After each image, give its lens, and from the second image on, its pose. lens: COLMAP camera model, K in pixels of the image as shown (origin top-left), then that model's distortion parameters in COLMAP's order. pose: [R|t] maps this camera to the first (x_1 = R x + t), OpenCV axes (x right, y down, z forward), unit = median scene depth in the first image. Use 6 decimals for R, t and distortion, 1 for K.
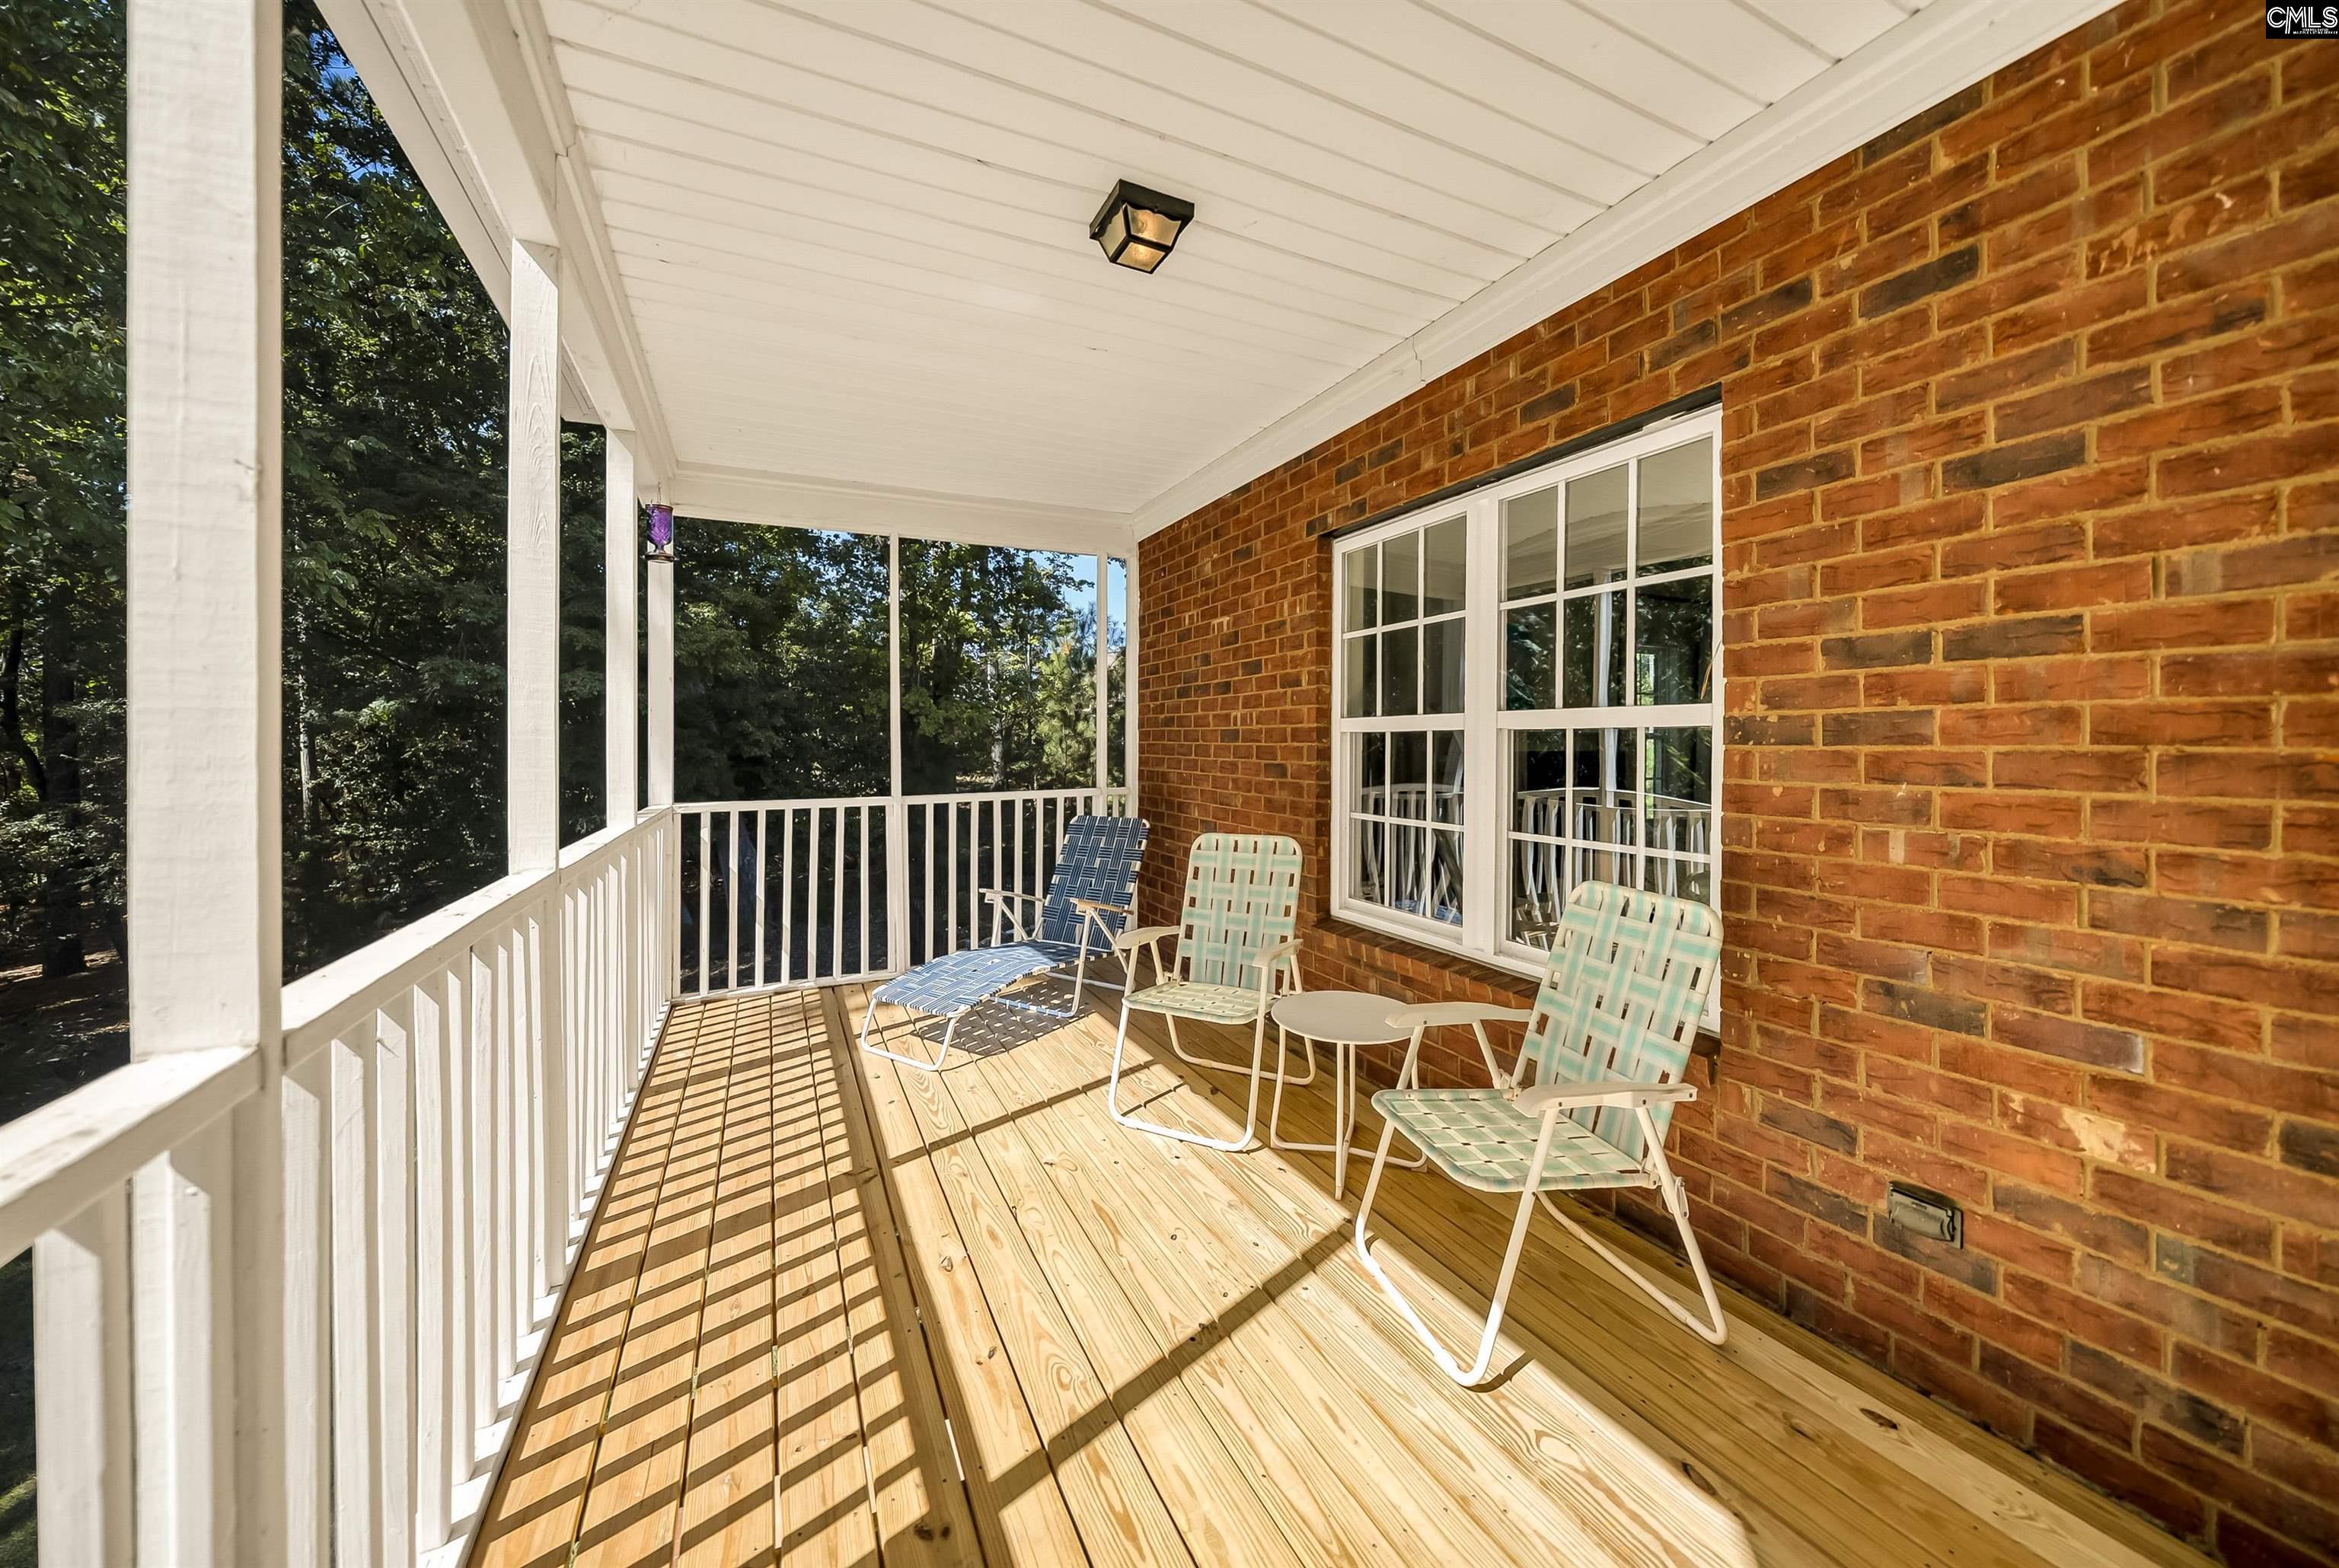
lens RADIAL K [[823.1, 0, 1159.4], [0, 823.1, 749.6], [0, 0, 1]] dist [-0.006568, -0.000104]
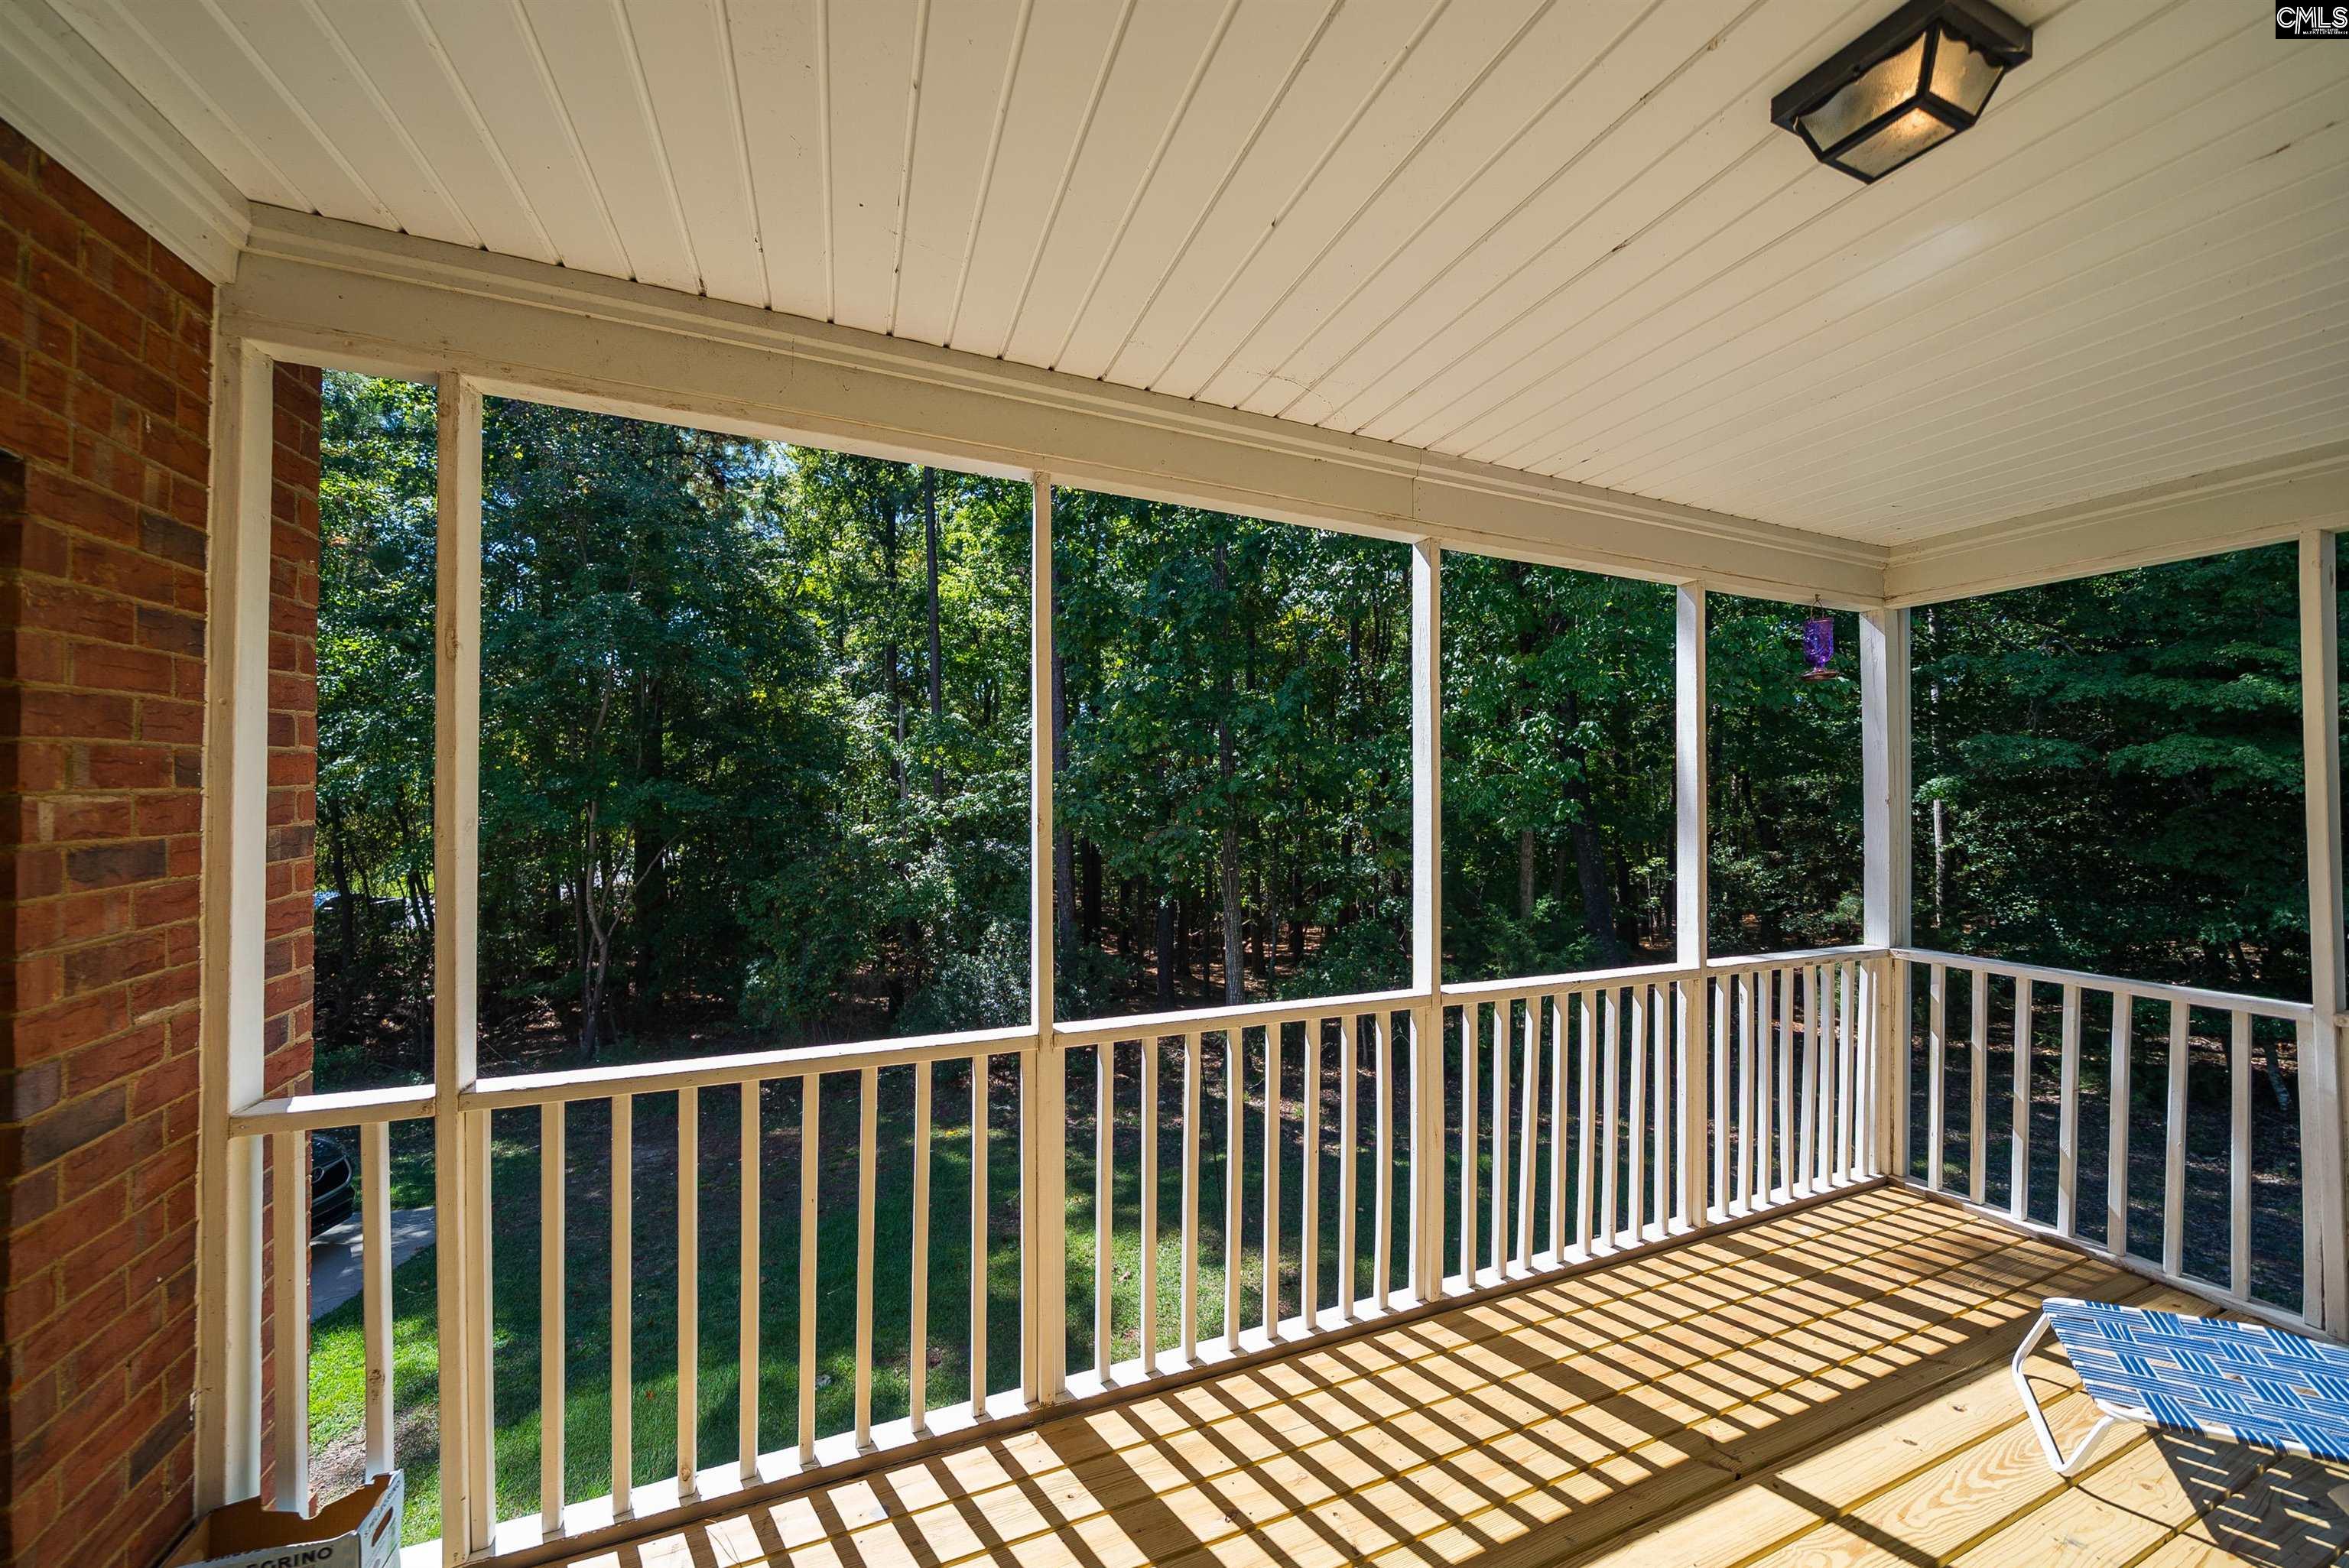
lens RADIAL K [[826.7, 0, 1186.4], [0, 826.7, 779.4], [0, 0, 1]] dist [-0.006568, -0.000104]
pose [[-0.054825, -0.005931, -0.998478, 0.435410], [-0.019198, 0.999804, -0.004885, -0.129712], [0.998311, 0.018901, -0.054928, 0.438481]]
